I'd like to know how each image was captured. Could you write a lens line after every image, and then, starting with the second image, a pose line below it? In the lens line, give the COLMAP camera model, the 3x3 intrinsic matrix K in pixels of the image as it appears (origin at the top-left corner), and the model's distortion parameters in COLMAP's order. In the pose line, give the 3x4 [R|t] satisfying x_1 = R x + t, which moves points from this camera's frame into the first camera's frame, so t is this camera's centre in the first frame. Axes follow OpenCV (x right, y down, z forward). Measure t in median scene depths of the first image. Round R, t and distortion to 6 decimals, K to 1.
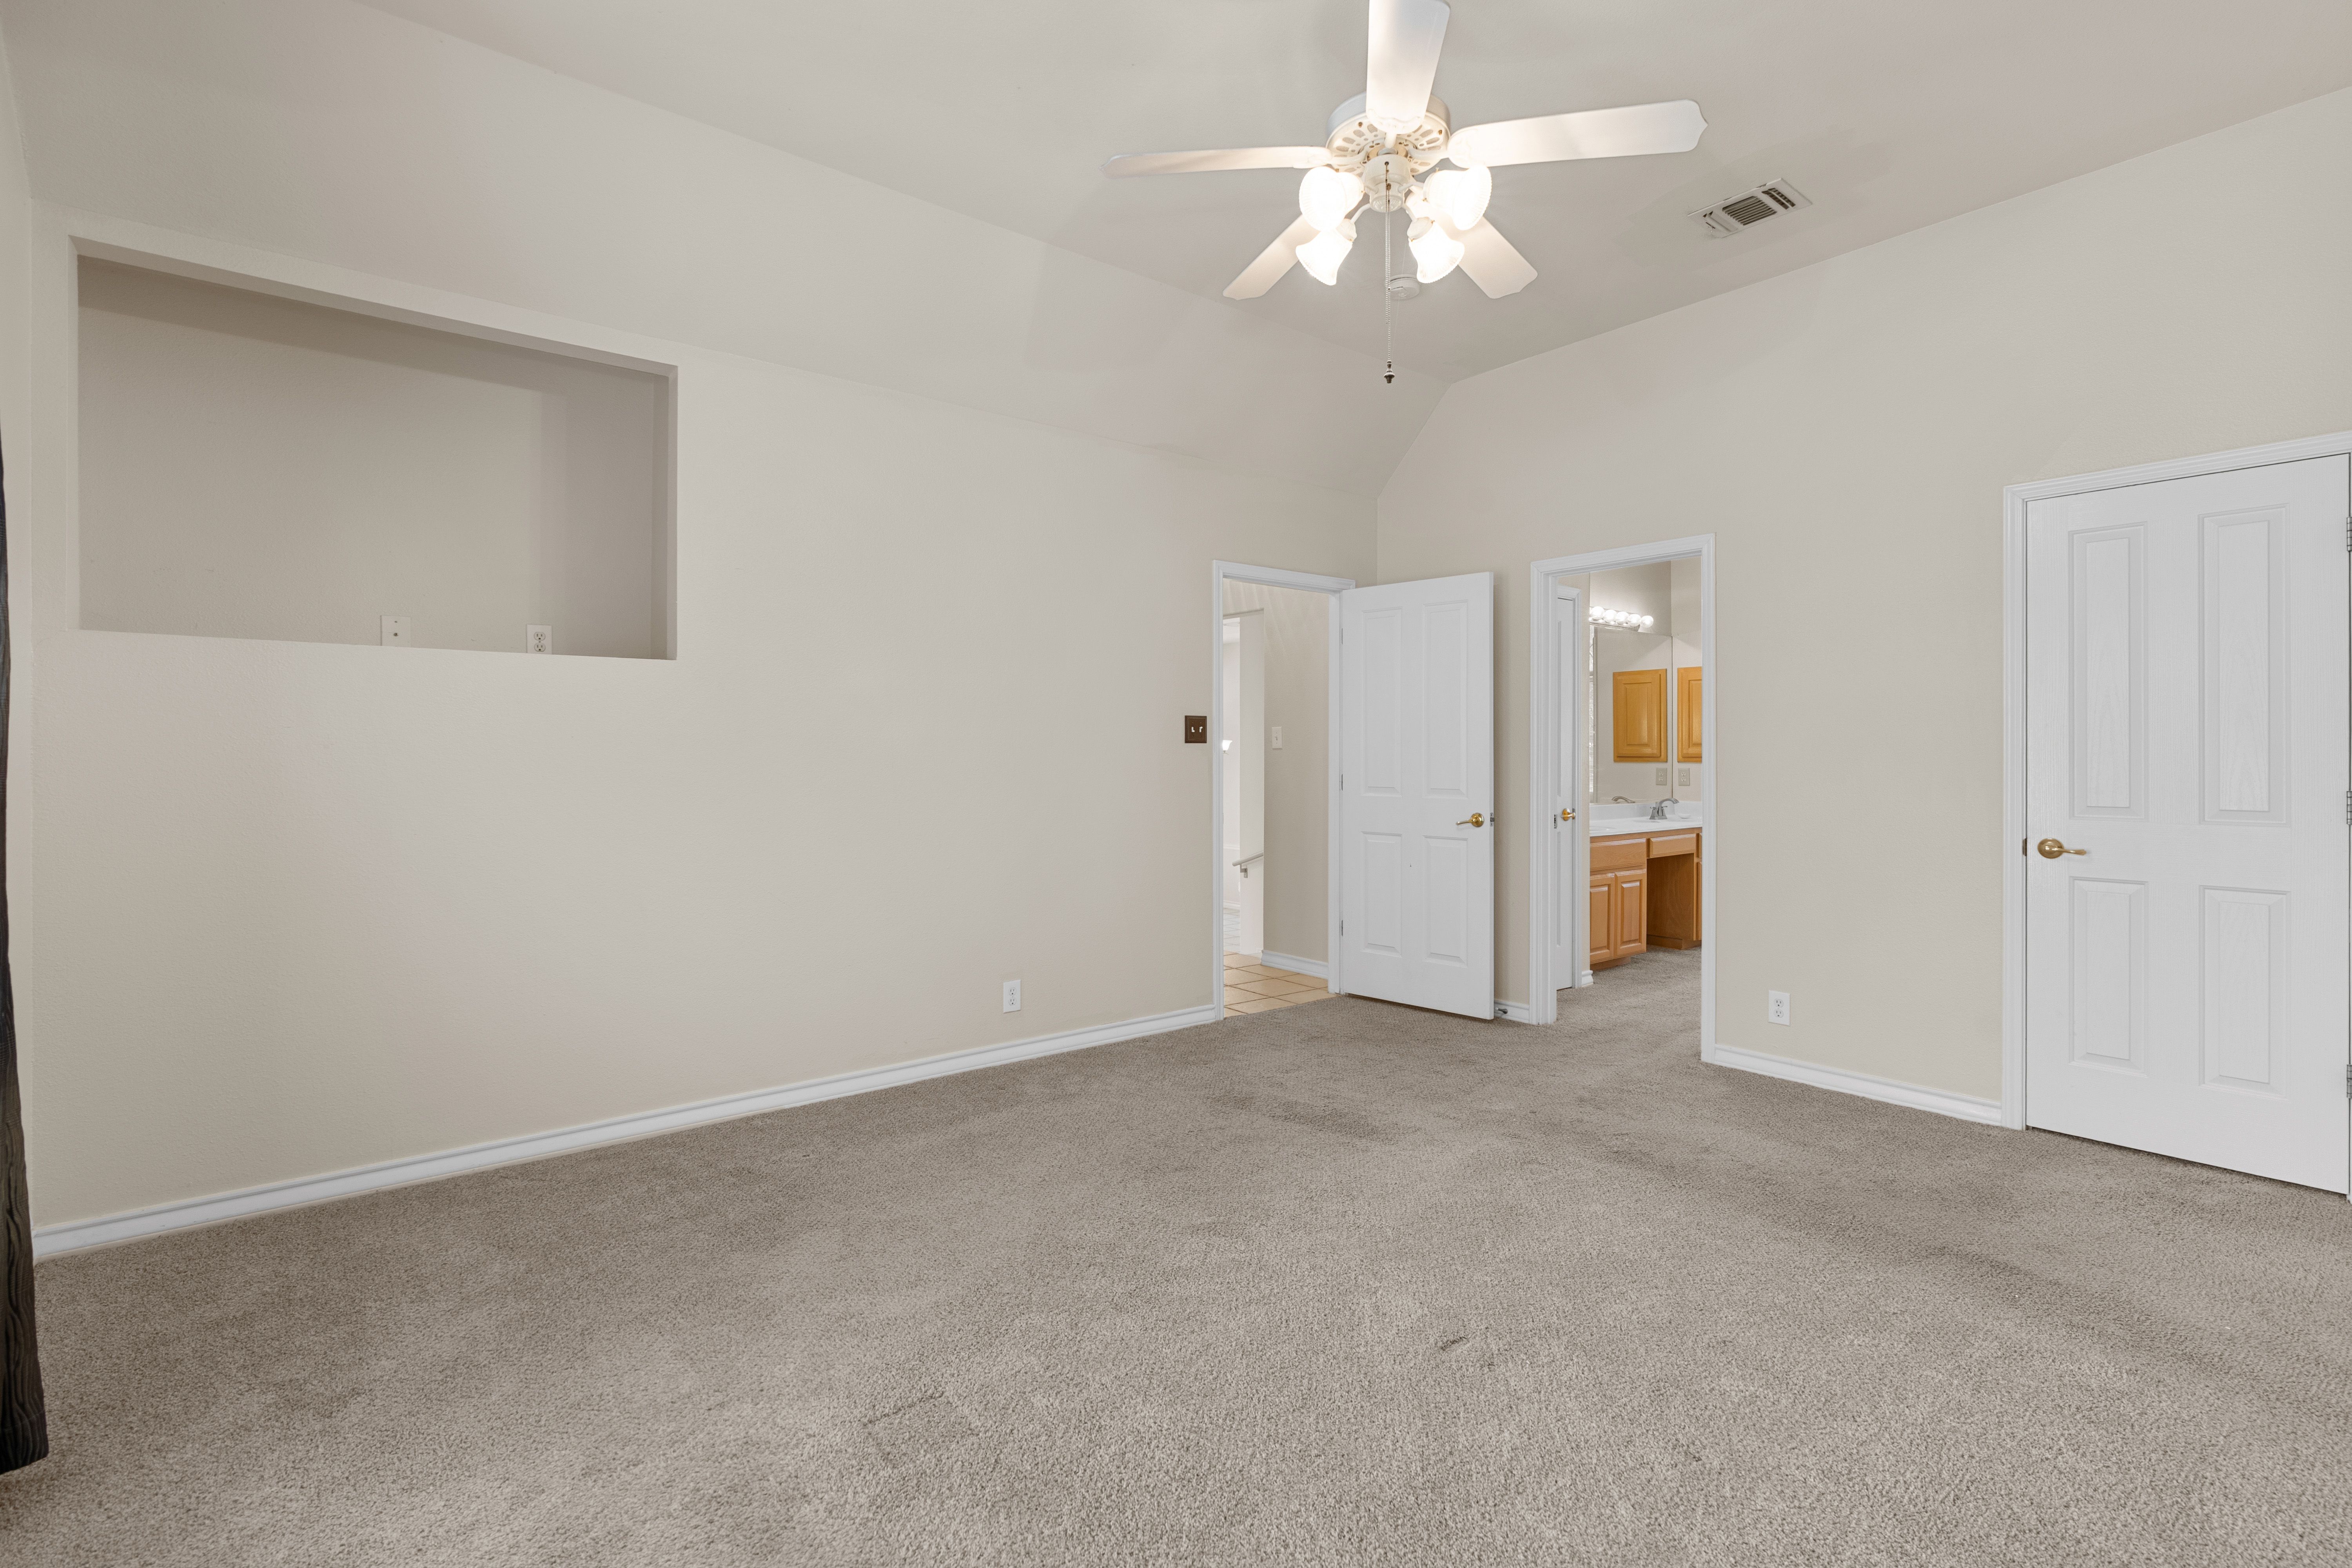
lens RADIAL K [[1068.8, 0, 1171.9], [0, 1068.8, 762.5], [0, 0, 1]] dist [-0.002023, -0.000282]
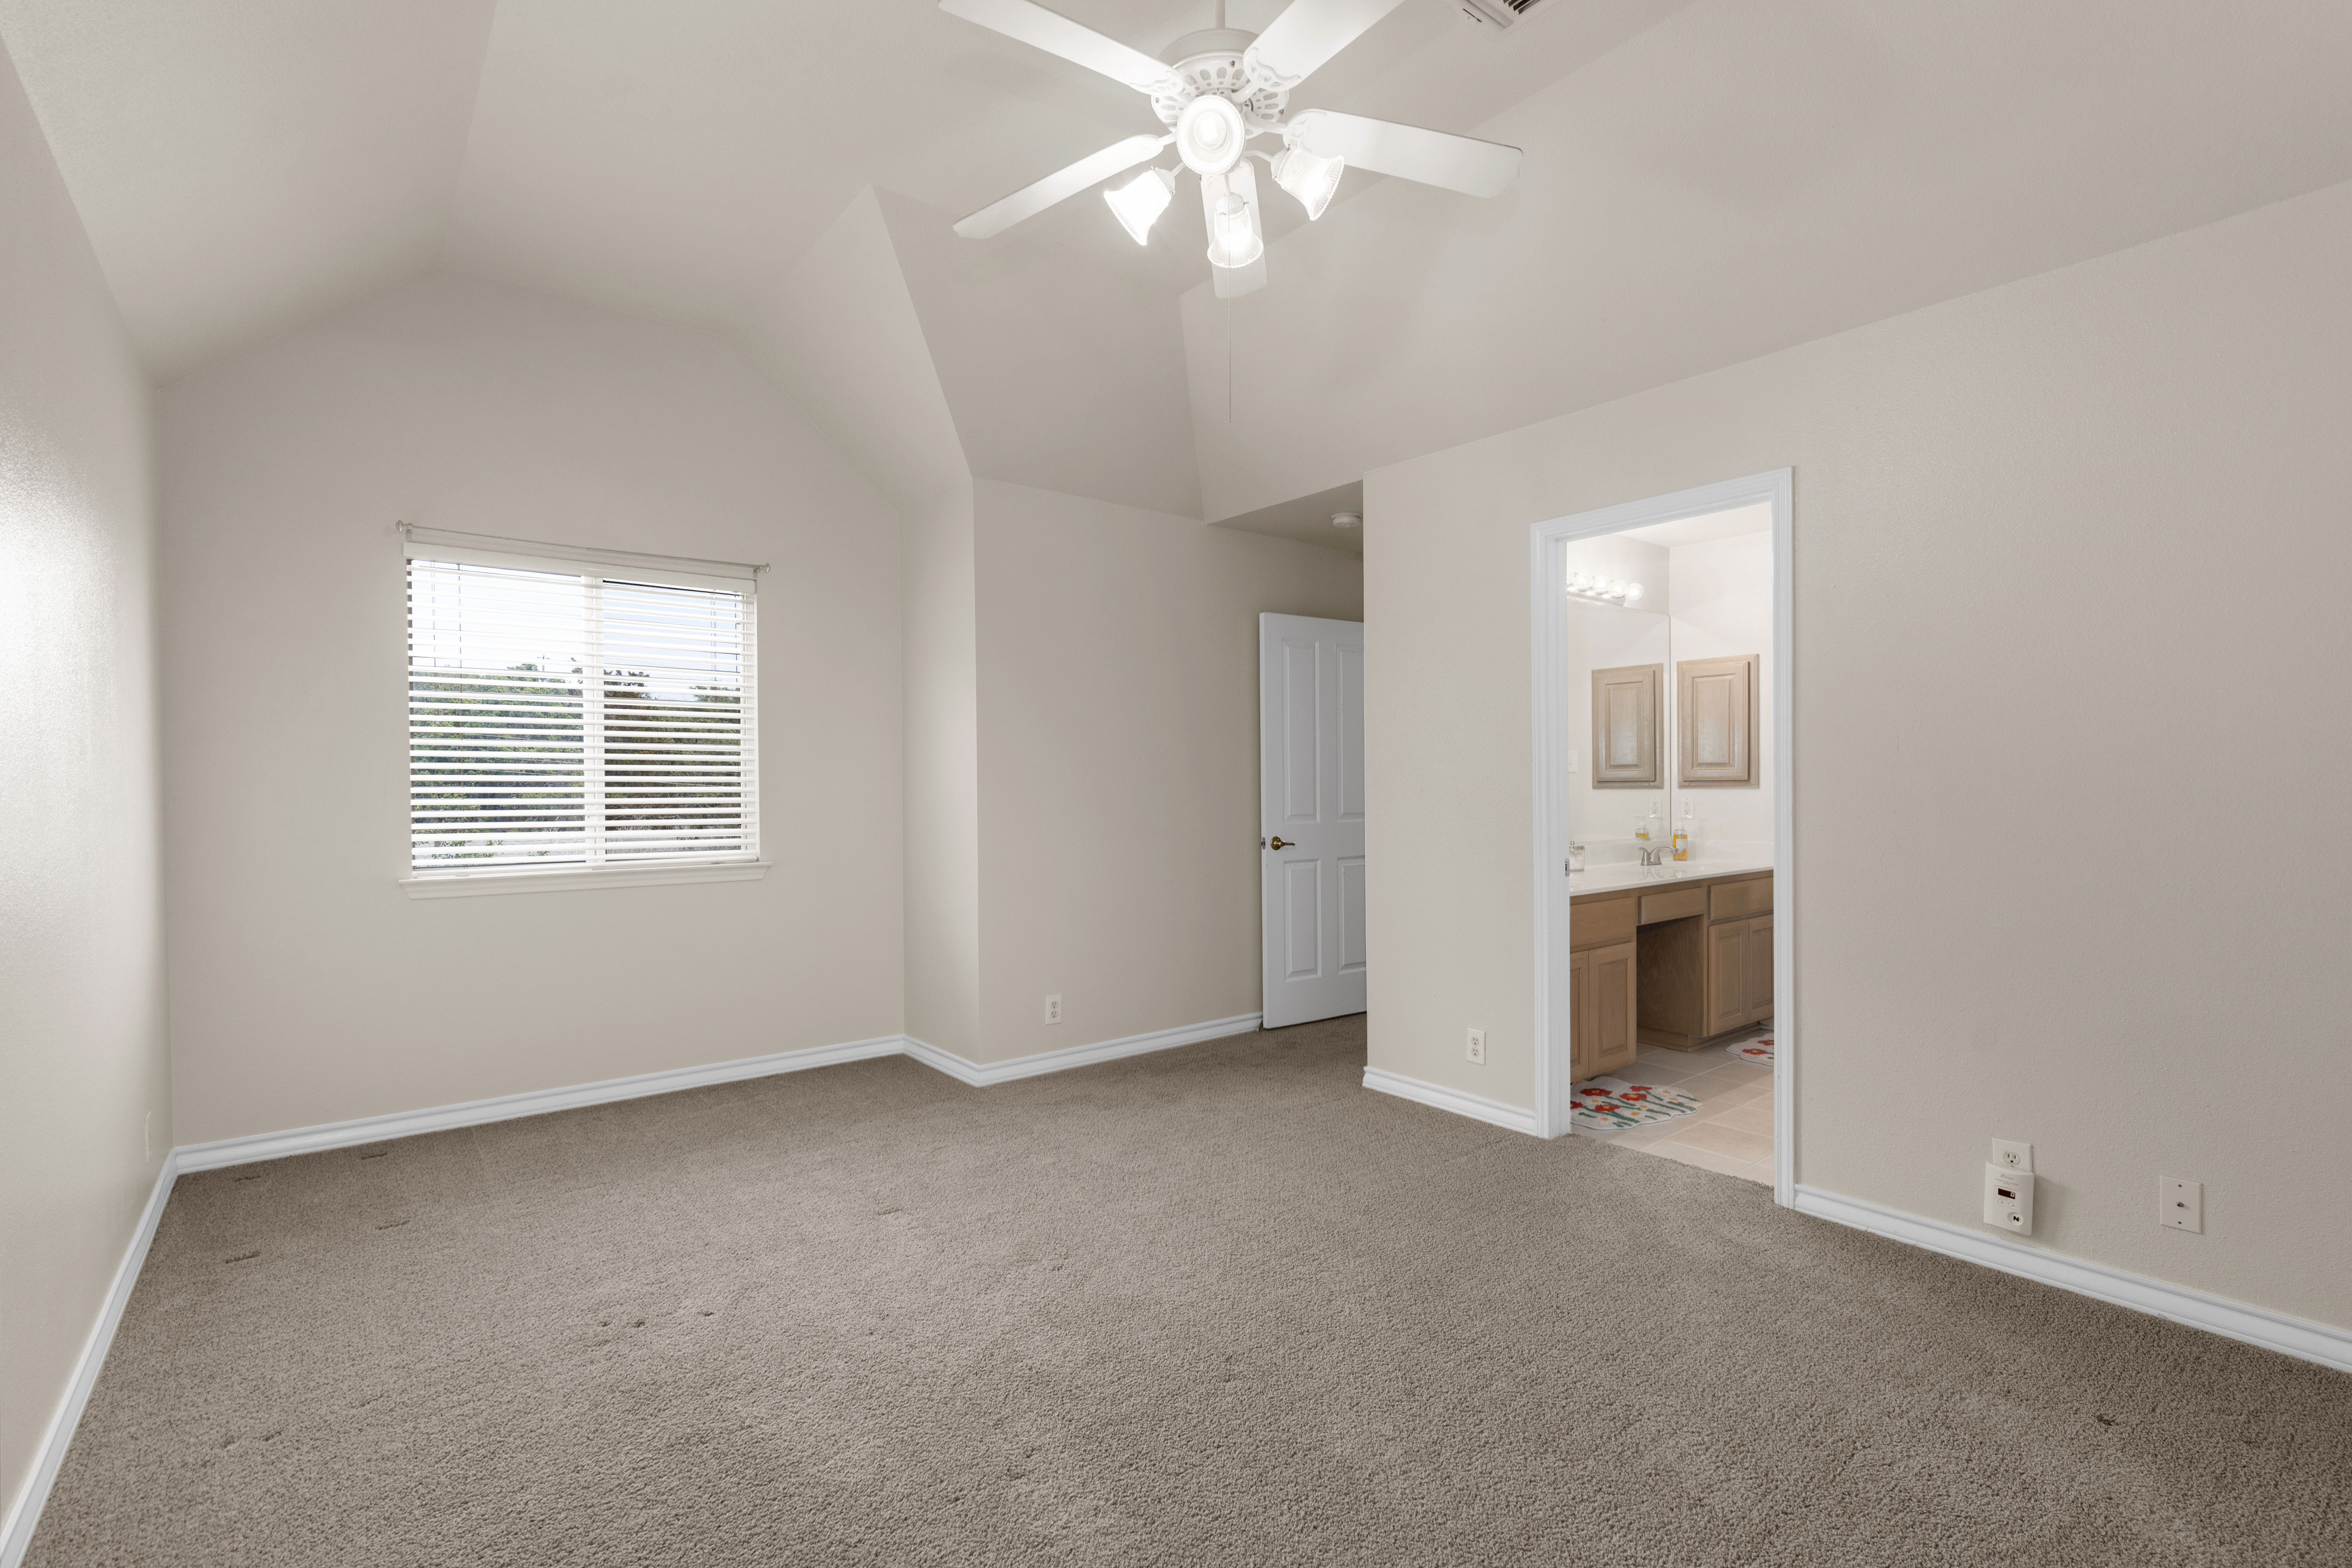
lens RADIAL K [[1068.8, 0, 1180.8], [0, 1068.8, 793.4], [0, 0, 1]] dist [-0.002023, -0.000282]
pose [[0.999900, -0.001944, 0.013979, 0.119939], [0.002071, 0.999957, -0.009089, 0.009336], [-0.013961, 0.009117, 0.999861, 0.267431]]
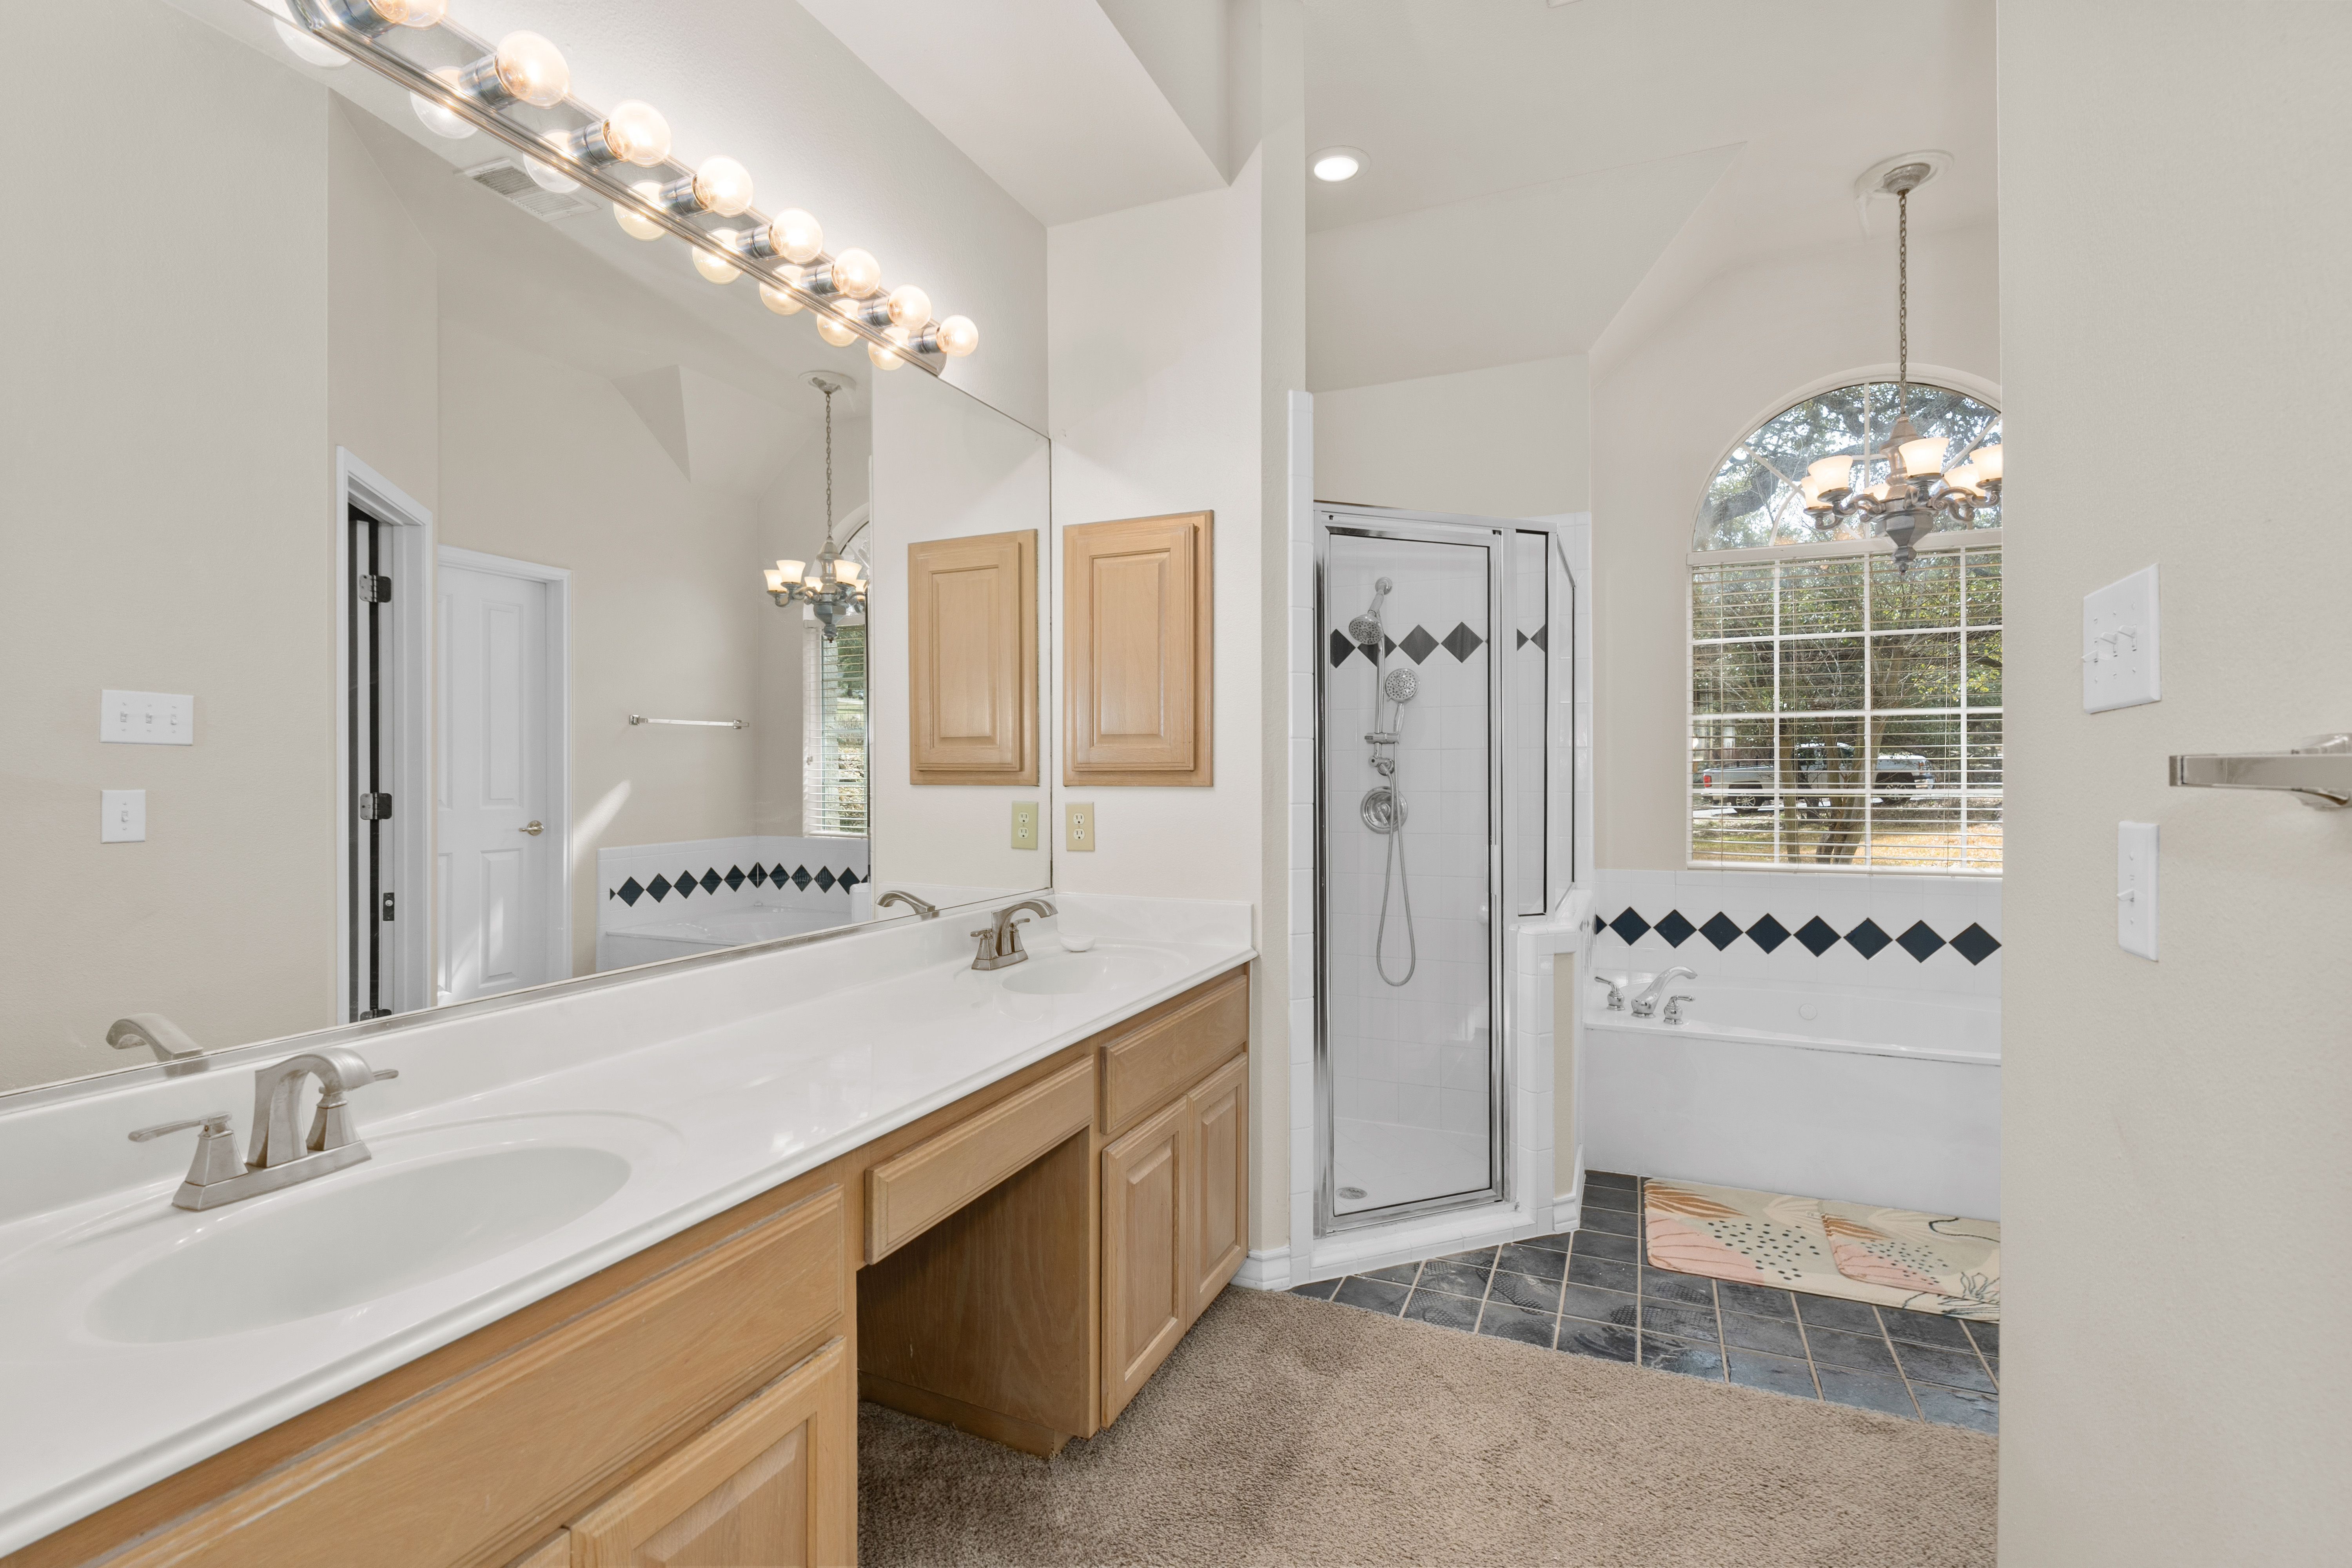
lens RADIAL K [[1068.8, 0, 1184.3], [0, 1068.8, 771.8], [0, 0, 1]] dist [-0.002023, -0.000282]
pose [[0.879829, 0.000748, 0.475290, 0.338556], [0.004226, 0.999947, -0.009397, -0.001464], [-0.475272, 0.010276, 0.879779, 0.665825]]
